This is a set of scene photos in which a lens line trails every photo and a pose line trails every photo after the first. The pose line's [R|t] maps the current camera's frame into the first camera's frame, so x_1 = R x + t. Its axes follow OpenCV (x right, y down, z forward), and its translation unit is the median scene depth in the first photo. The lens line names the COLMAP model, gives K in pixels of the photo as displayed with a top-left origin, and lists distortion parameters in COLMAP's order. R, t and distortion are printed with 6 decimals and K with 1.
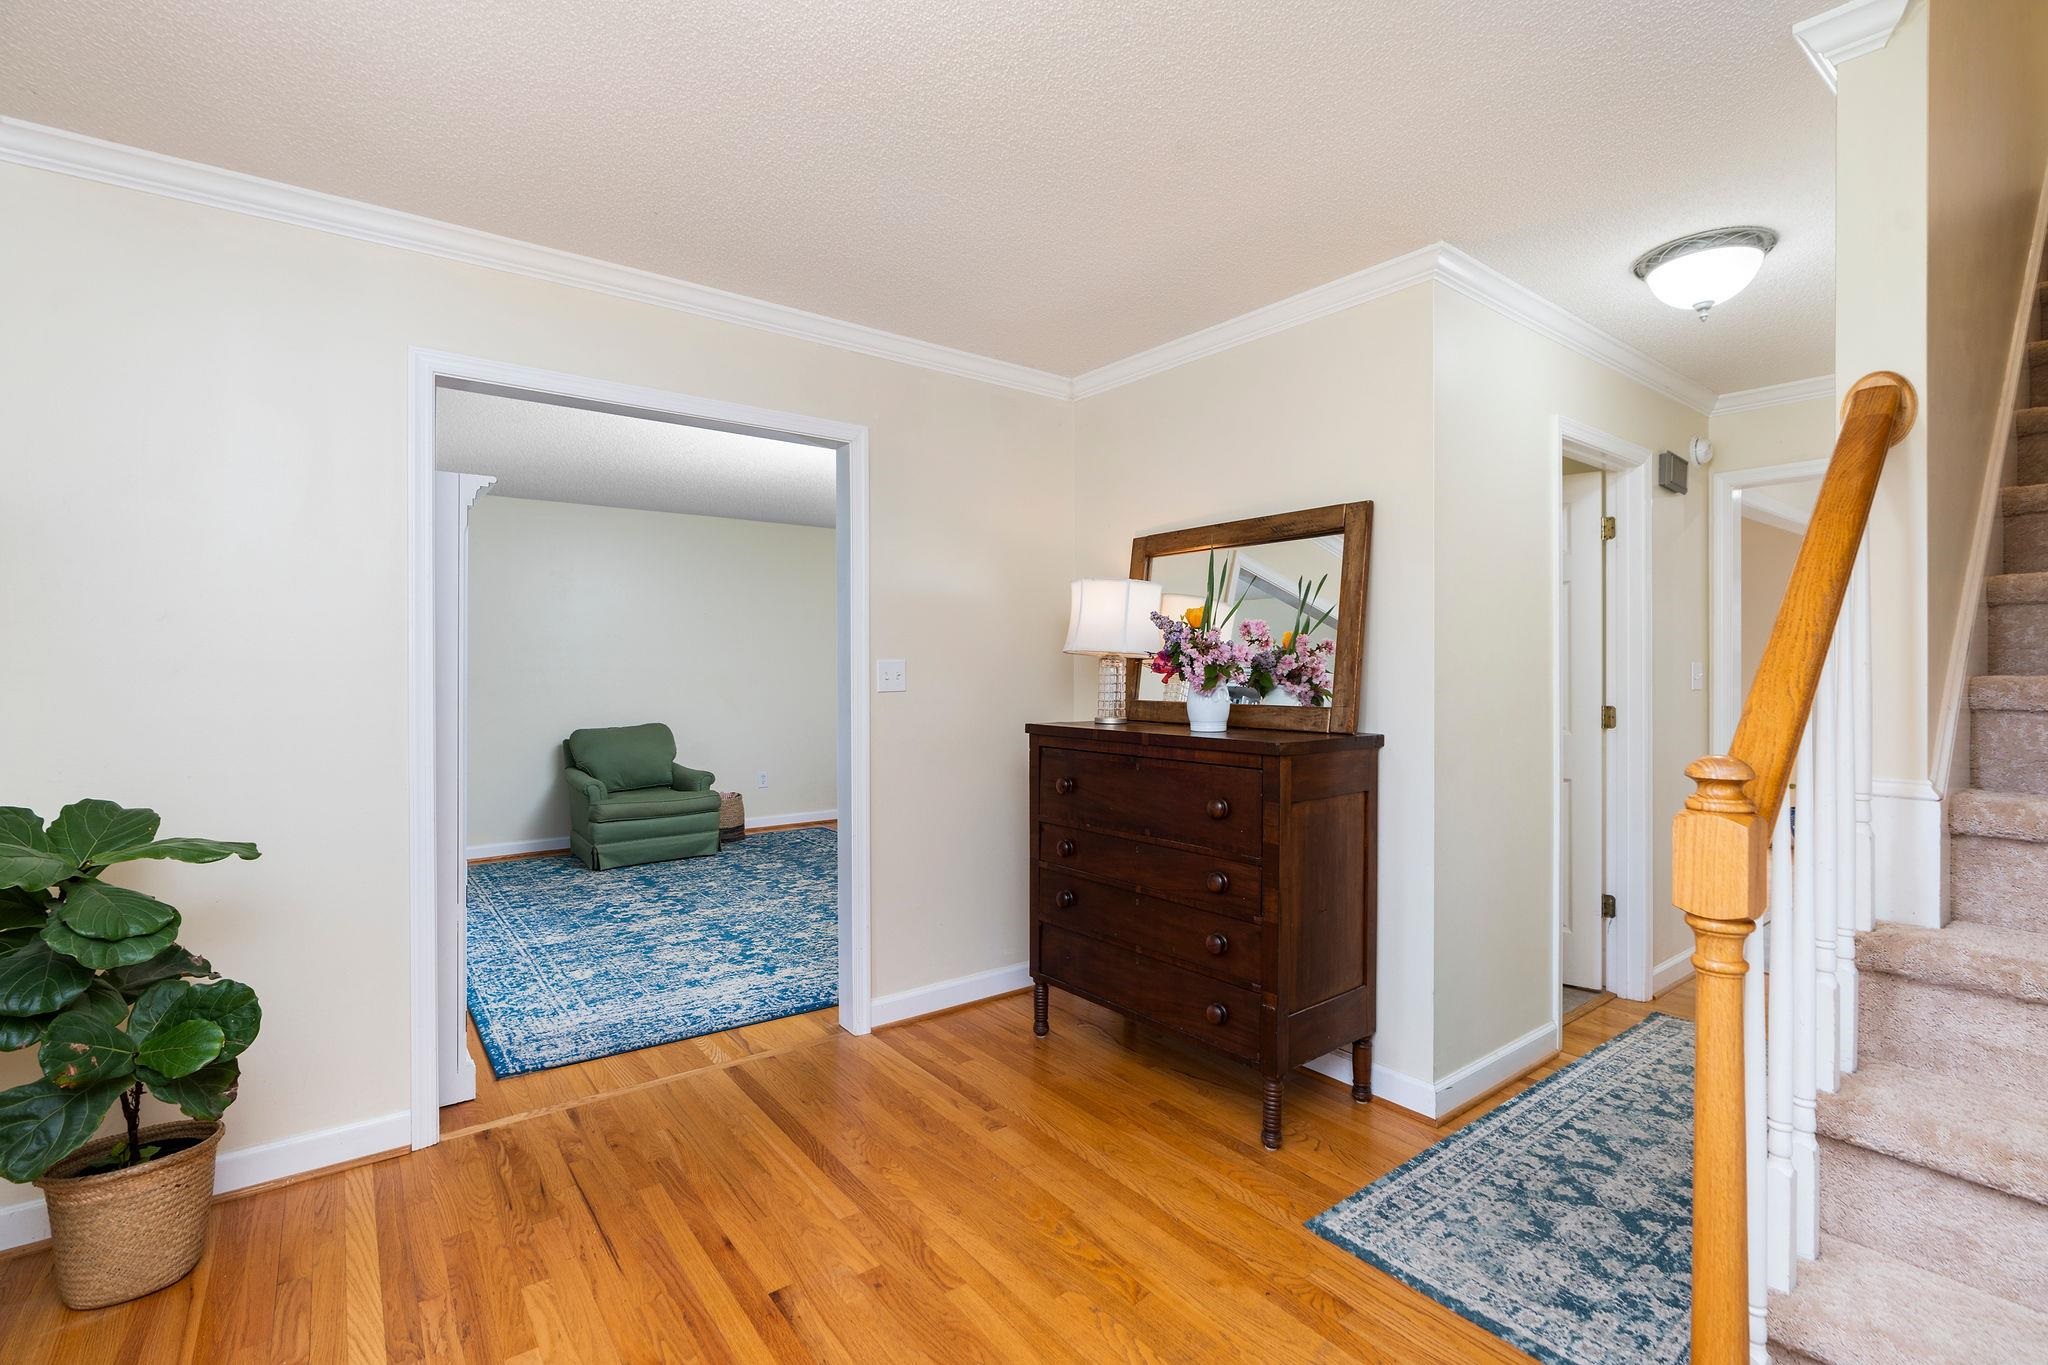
lens RADIAL K [[936.3, 0, 1014.2], [0, 936.3, 679.7], [0, 0, 1]] dist [-0.009951, 0.001574]
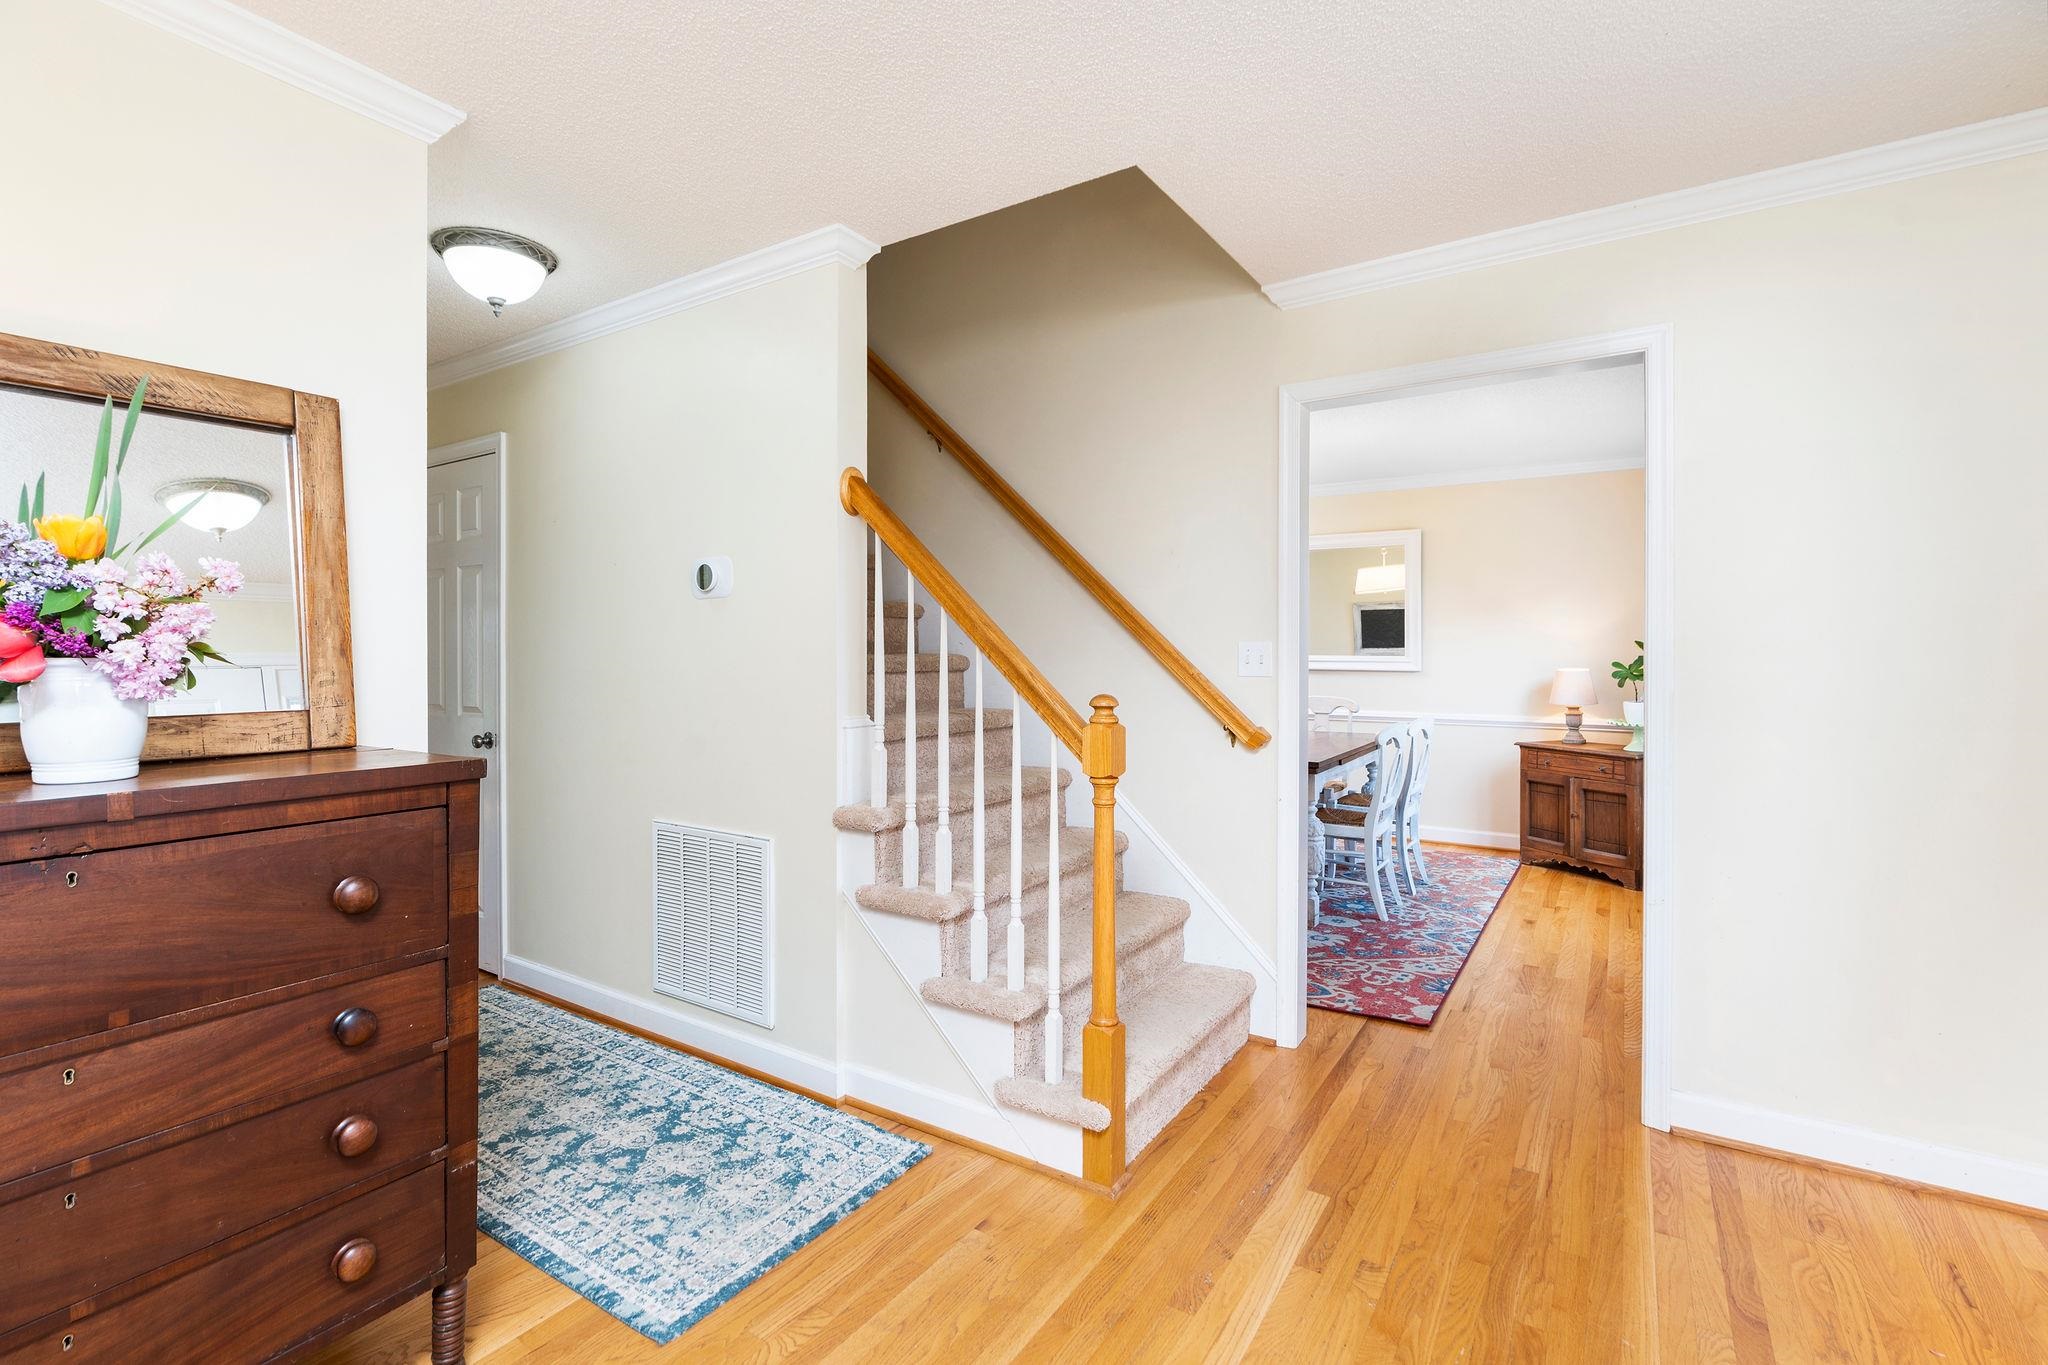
lens RADIAL K [[936.3, 0, 1024.5], [0, 936.3, 665.1], [0, 0, 1]] dist [-0.009951, 0.001574]
pose [[-0.349697, -0.012516, 0.936779, -0.517031], [0.013705, 0.999735, 0.018473, -0.007338], [-0.936763, 0.019298, -0.349433, 0.940554]]
